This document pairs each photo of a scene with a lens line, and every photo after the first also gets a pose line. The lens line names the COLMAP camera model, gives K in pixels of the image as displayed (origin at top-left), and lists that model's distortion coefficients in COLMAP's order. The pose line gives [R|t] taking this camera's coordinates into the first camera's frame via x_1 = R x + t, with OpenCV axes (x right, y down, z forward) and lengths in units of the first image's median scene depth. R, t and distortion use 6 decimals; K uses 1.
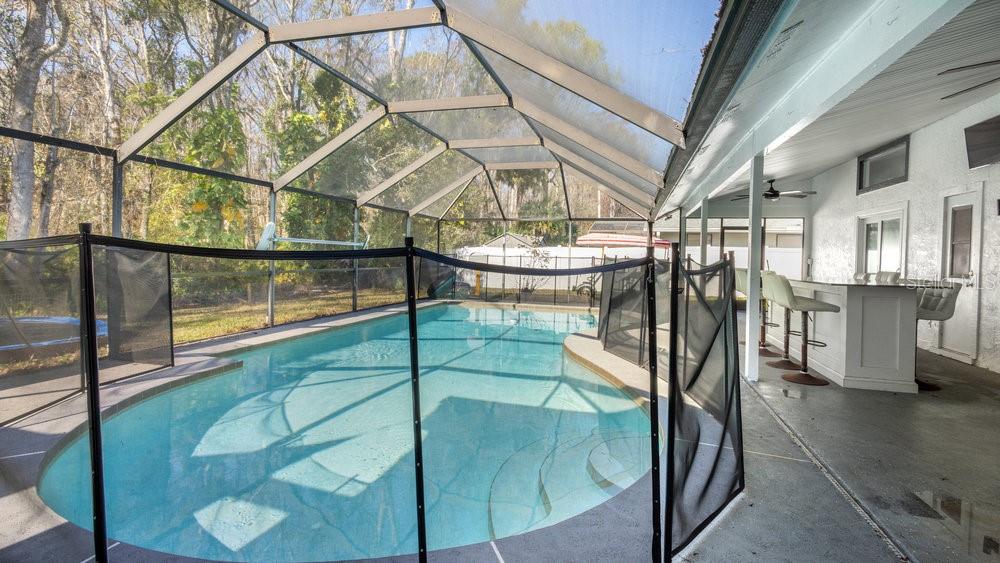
lens RADIAL K [[457.5, 0, 501.1], [0, 457.5, 278.0], [0, 0, 1]] dist [0.001580, 0.000131]
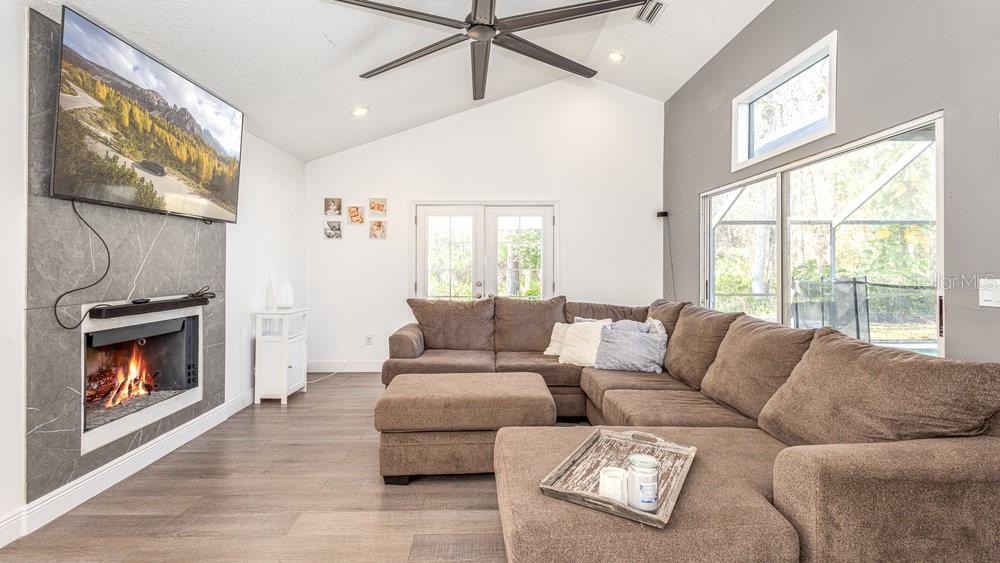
lens RADIAL K [[454.0, 0, 500.3], [0, 454.0, 262.8], [0, 0, 1]] dist [0.000723, -0.000062]
pose [[0.286979, -0.028435, -0.957515, 0.143693], [-0.043954, 0.998116, -0.042814, 0.002965], [0.956928, 0.054373, 0.285188, -0.222963]]
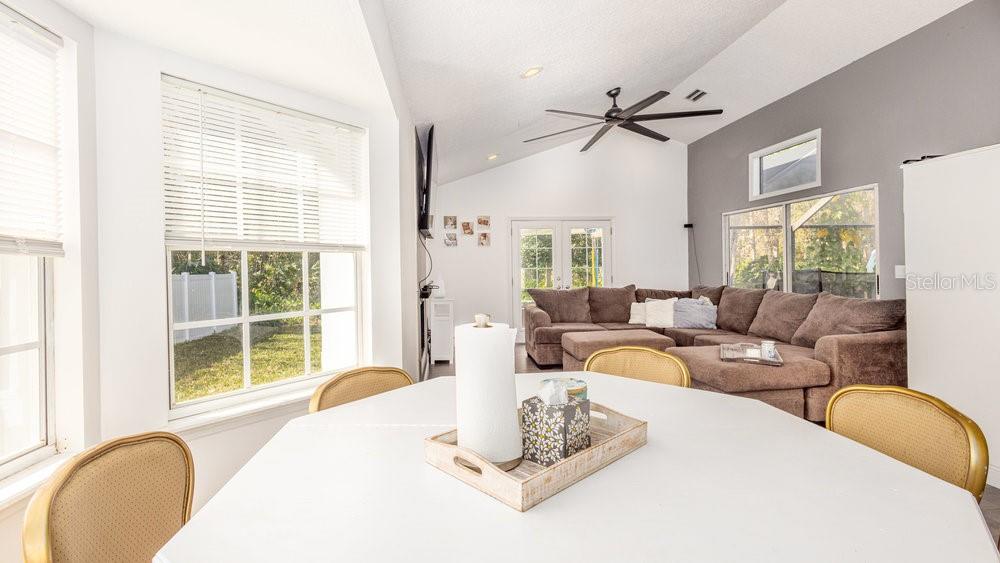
lens RADIAL K [[454.8, 0, 499.9], [0, 454.8, 267.1], [0, 0, 1]] dist [0.000782, 0.000148]
pose [[0.374467, -0.026373, -0.926865, 0.222011], [-0.022047, 0.999060, -0.037335, 0.012317], [0.926978, 0.034415, 0.373533, -0.375011]]
